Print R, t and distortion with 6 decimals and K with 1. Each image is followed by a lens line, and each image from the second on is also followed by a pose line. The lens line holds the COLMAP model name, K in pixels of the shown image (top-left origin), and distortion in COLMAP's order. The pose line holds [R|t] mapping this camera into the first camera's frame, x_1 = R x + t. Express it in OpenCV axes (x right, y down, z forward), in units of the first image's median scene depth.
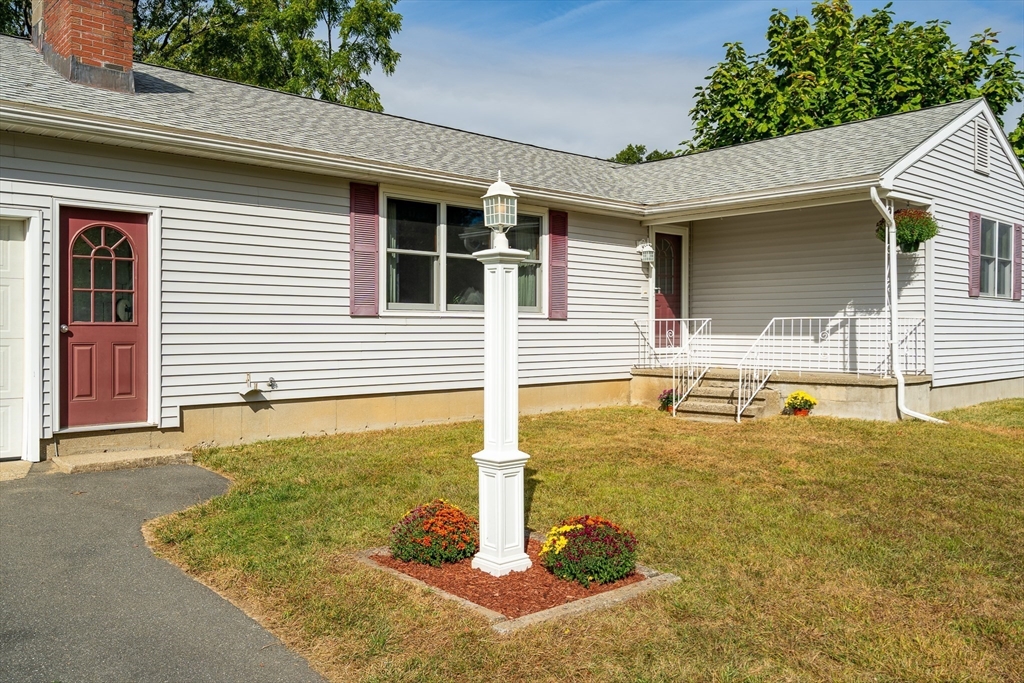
lens RADIAL K [[830.4, 0, 512.0], [0, 830.4, 341.5], [0, 0, 1]] dist [0.002798, -0.000064]
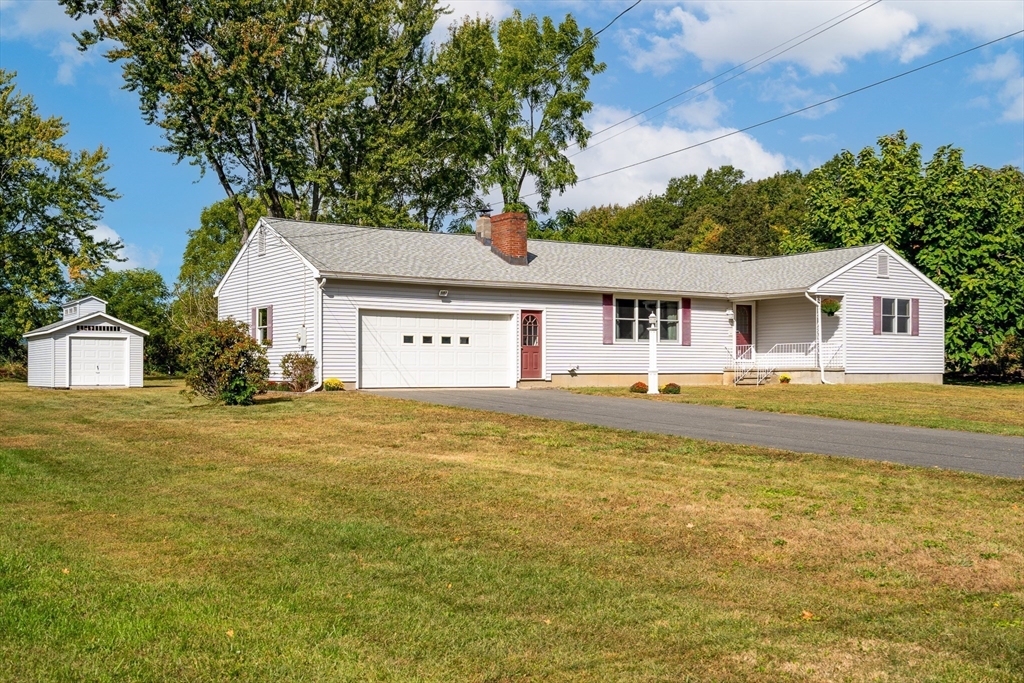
lens RADIAL K [[1095.3, 0, 512.0], [0, 1095.3, 341.5], [0, 0, 1]] dist [-0.000071, -0.016228]
pose [[0.983974, -0.006372, -0.178196, 0.122291], [-0.001227, 0.999096, -0.042502, 0.093522], [0.178306, 0.042040, 0.983077, -2.097814]]
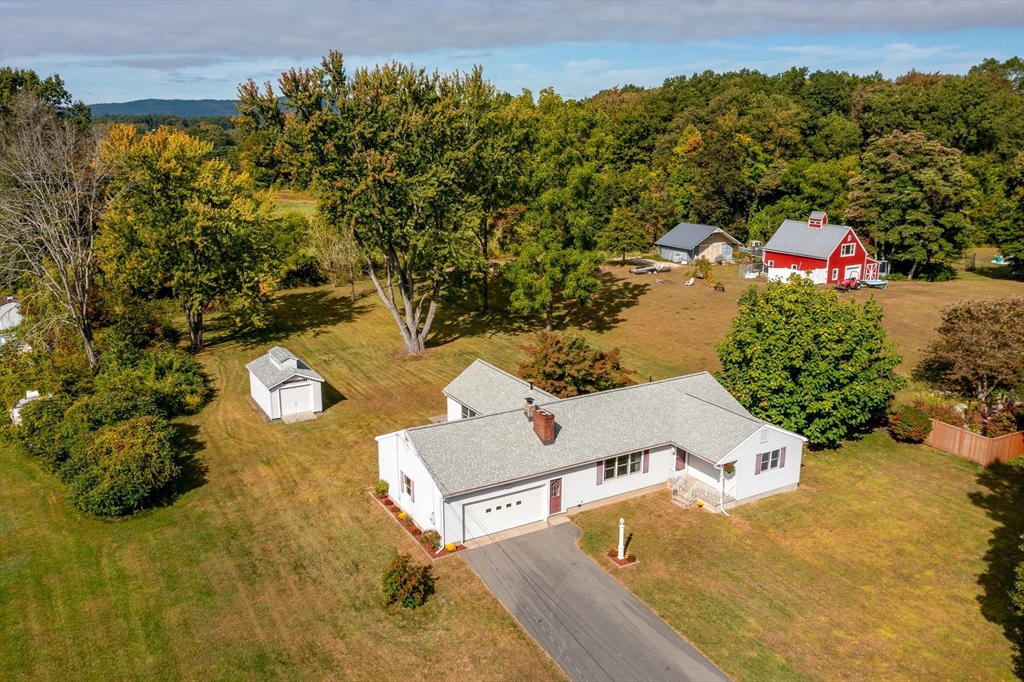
lens RADIAL K [[812.9, 0, 478.4], [0, 812.9, 341.2], [0, 0, 1]] dist [0.002374, 0.001919]
pose [[0.967113, 0.046575, -0.250045, 0.229339], [0.013940, 0.971908, 0.234949, -1.593324], [0.253963, -0.230708, 0.939296, -2.770112]]
